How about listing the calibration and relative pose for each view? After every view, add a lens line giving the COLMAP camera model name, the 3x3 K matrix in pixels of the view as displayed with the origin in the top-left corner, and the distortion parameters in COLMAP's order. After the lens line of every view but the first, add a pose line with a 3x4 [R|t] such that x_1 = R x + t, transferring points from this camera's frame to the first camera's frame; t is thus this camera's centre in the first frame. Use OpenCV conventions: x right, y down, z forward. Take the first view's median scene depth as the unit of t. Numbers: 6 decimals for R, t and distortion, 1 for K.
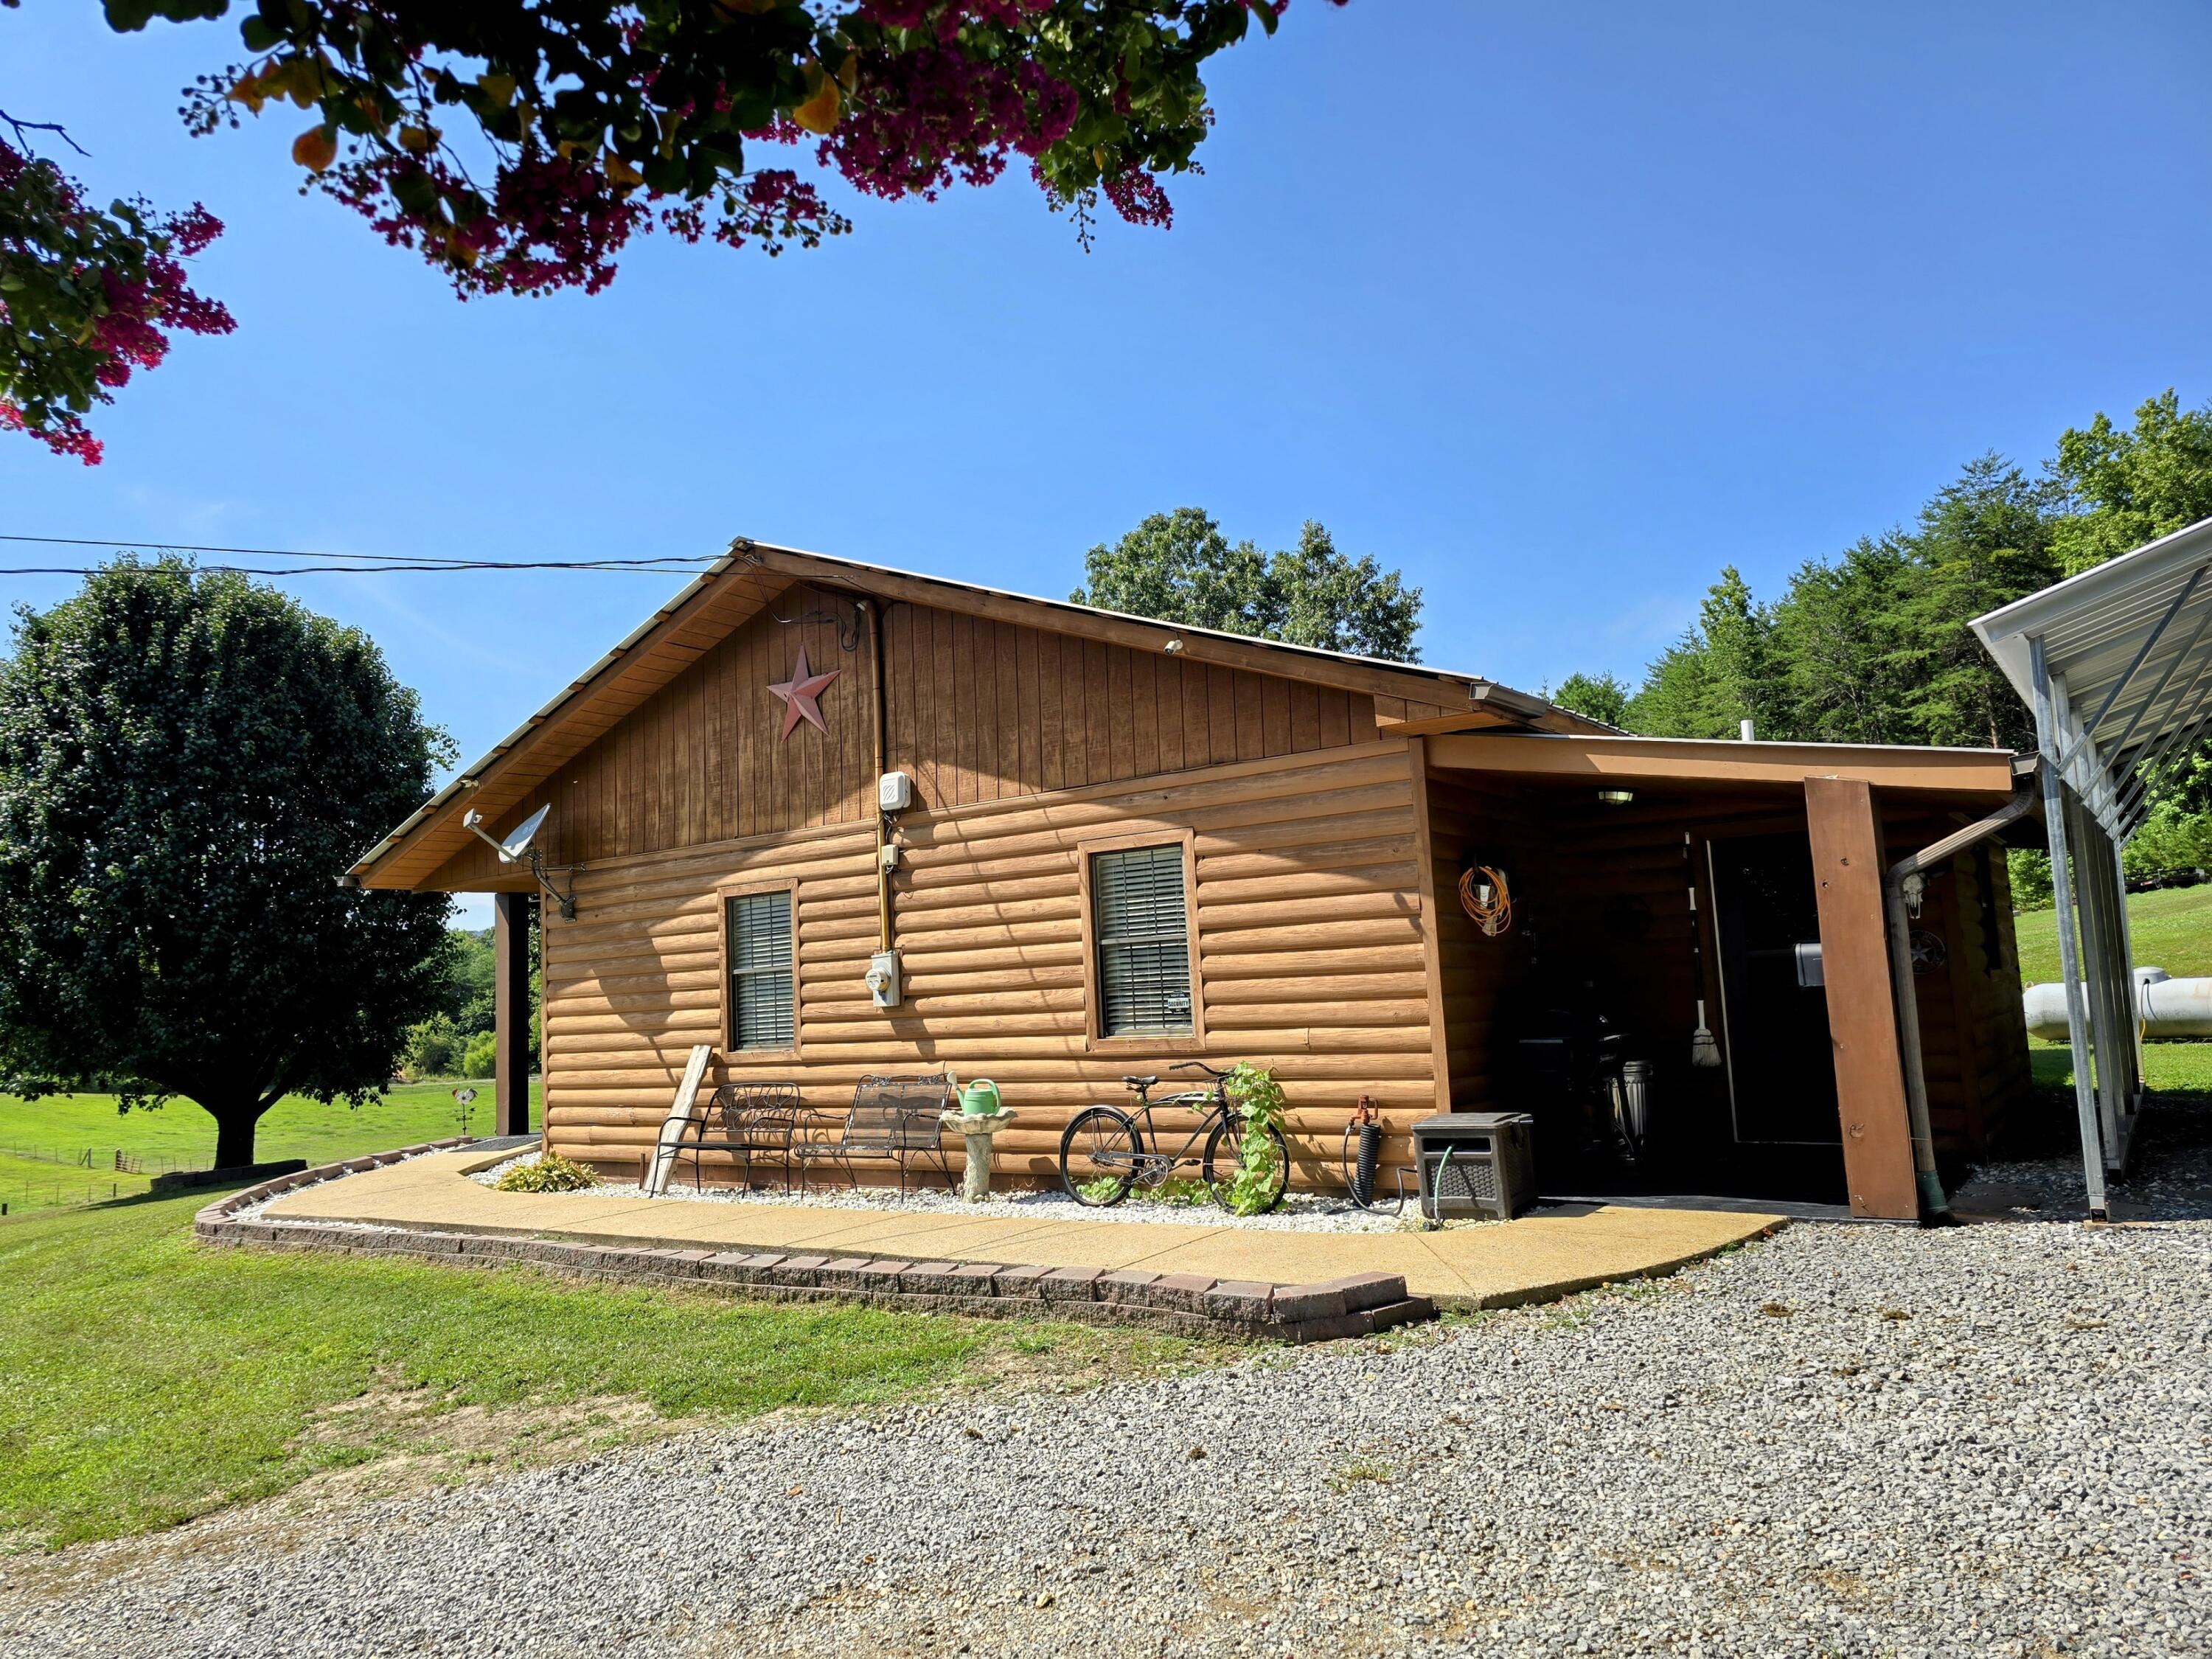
lens RADIAL K [[1502.4, 0, 1107.4], [0, 1502.4, 835.7], [0, 0, 1]] dist [0.044696, -0.011316]
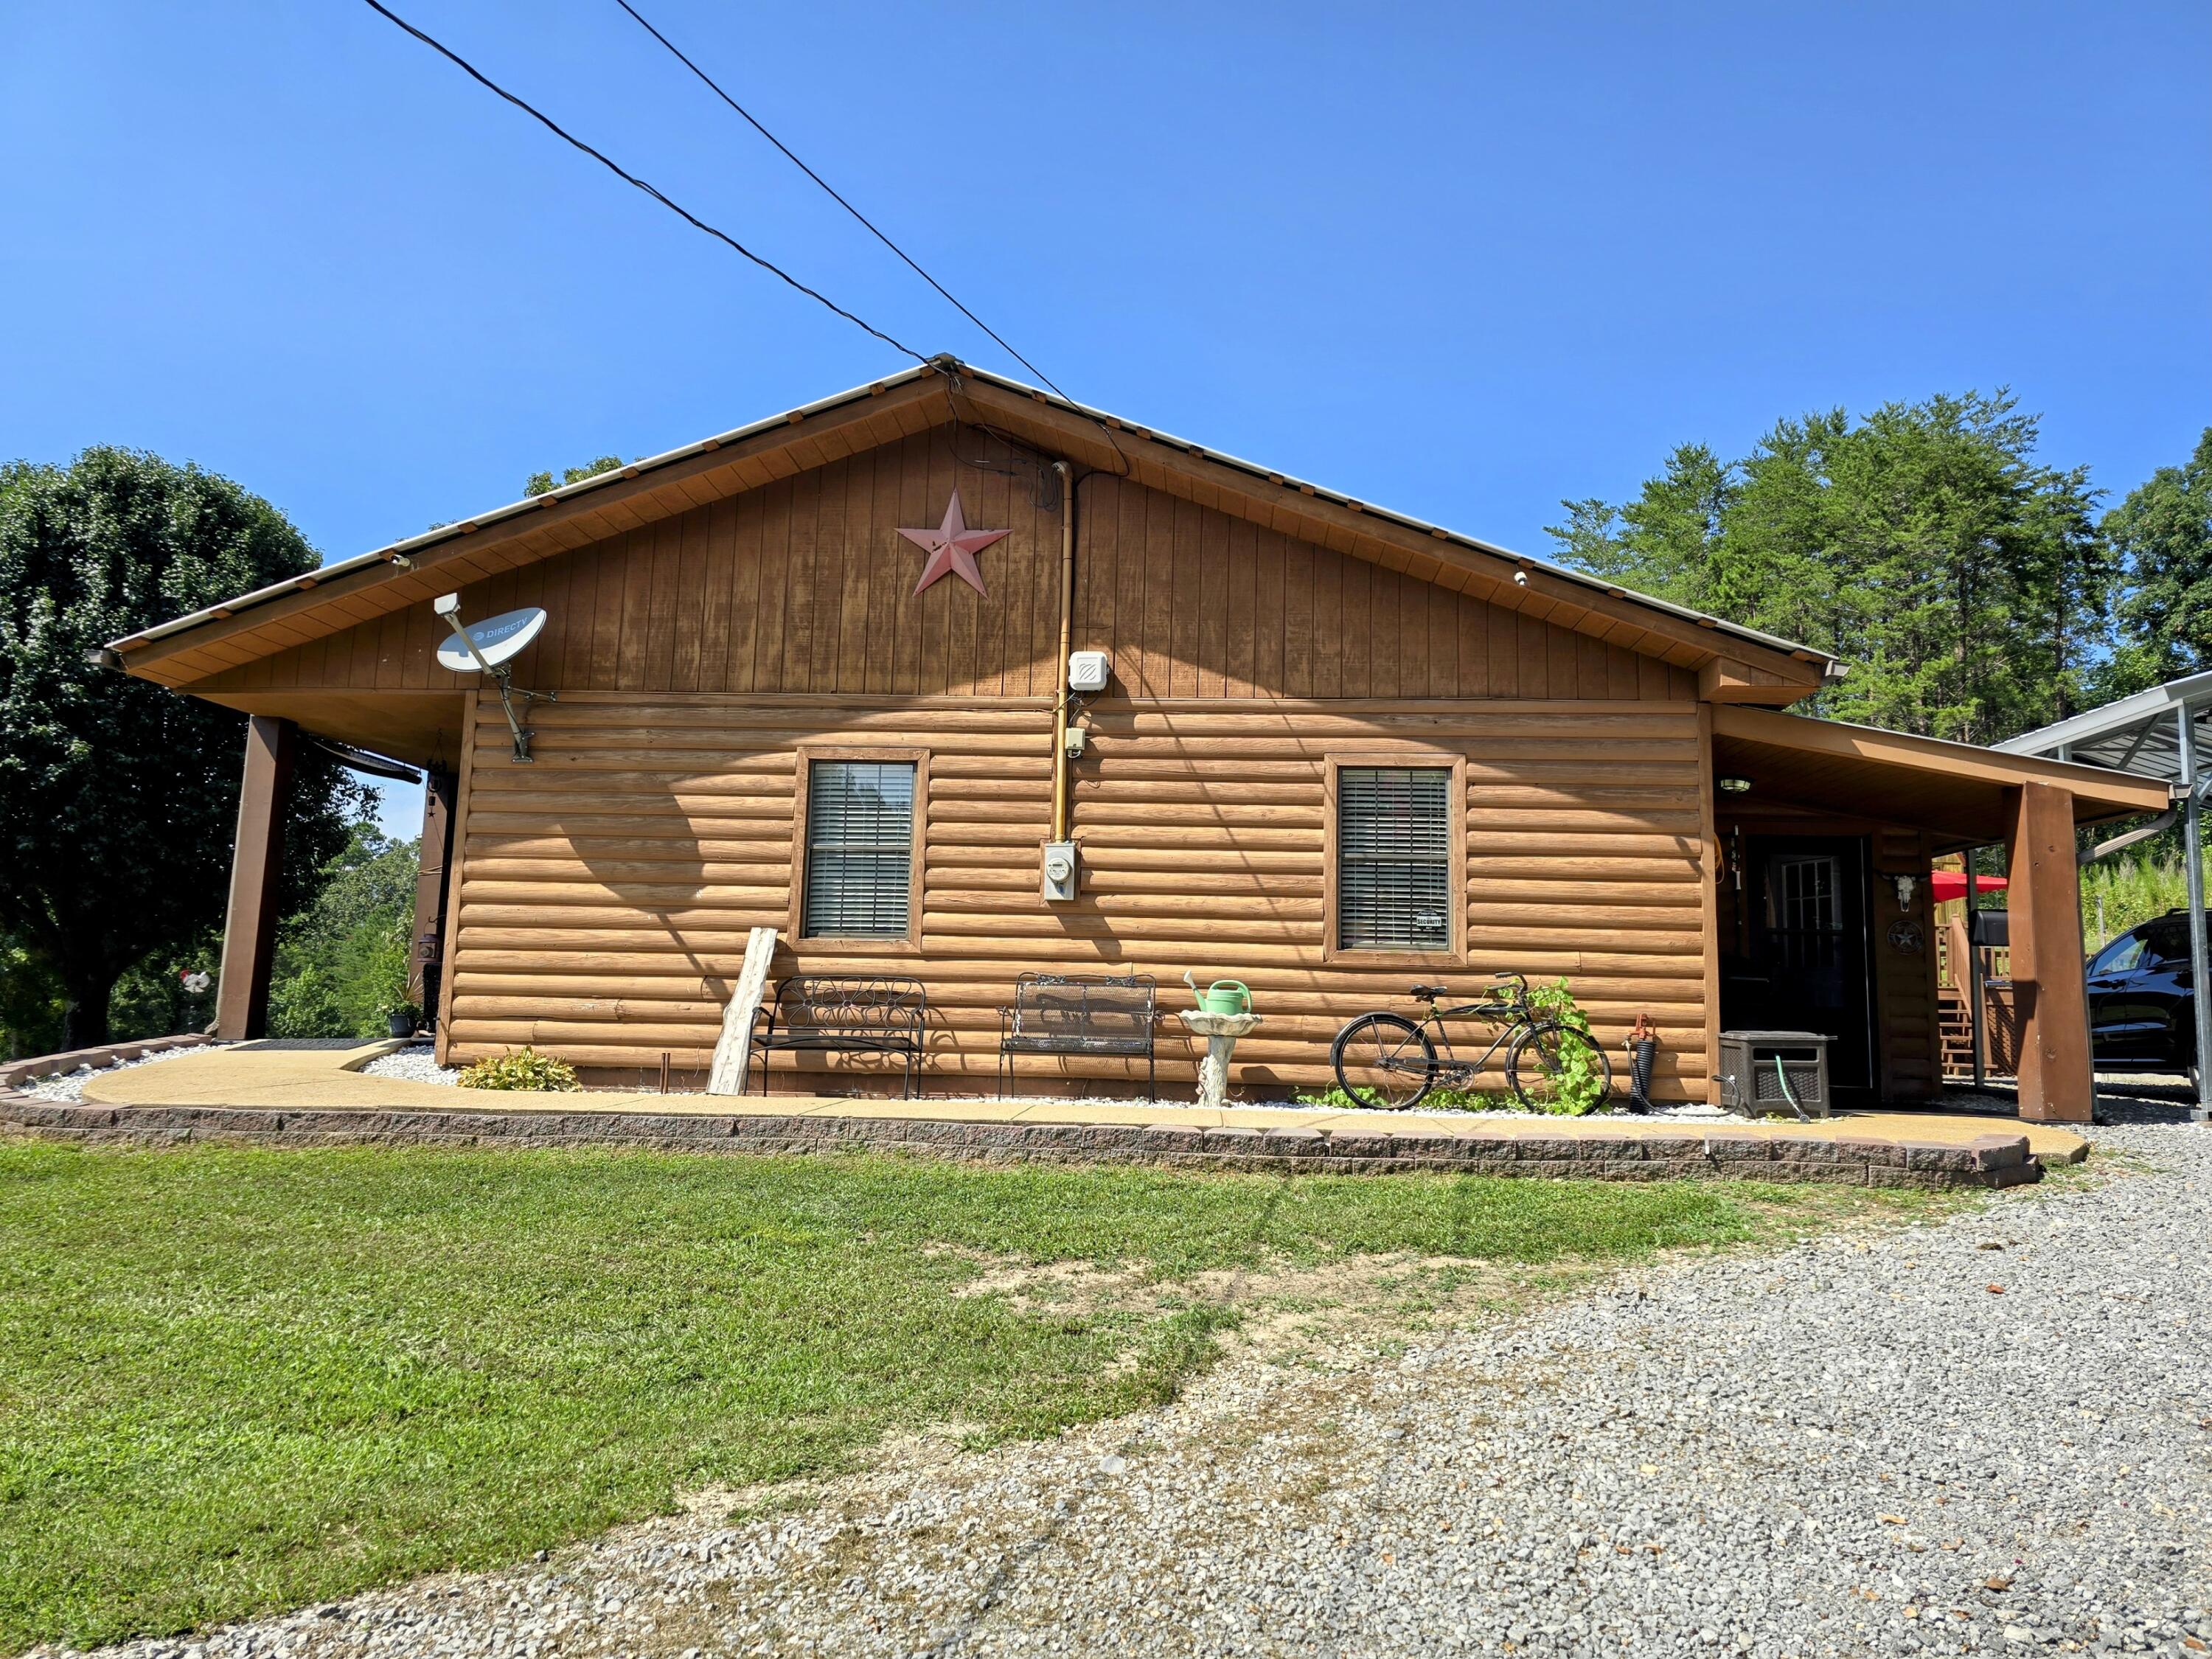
lens RADIAL K [[1502.4, 0, 1103.6], [0, 1502.4, 836.4], [0, 0, 1]] dist [0.044696, -0.011316]
pose [[0.849823, 0.133401, 0.509907, -0.611066], [-0.123559, 0.990904, -0.053312, 0.123295], [-0.512380, -0.017698, 0.858576, 0.204860]]
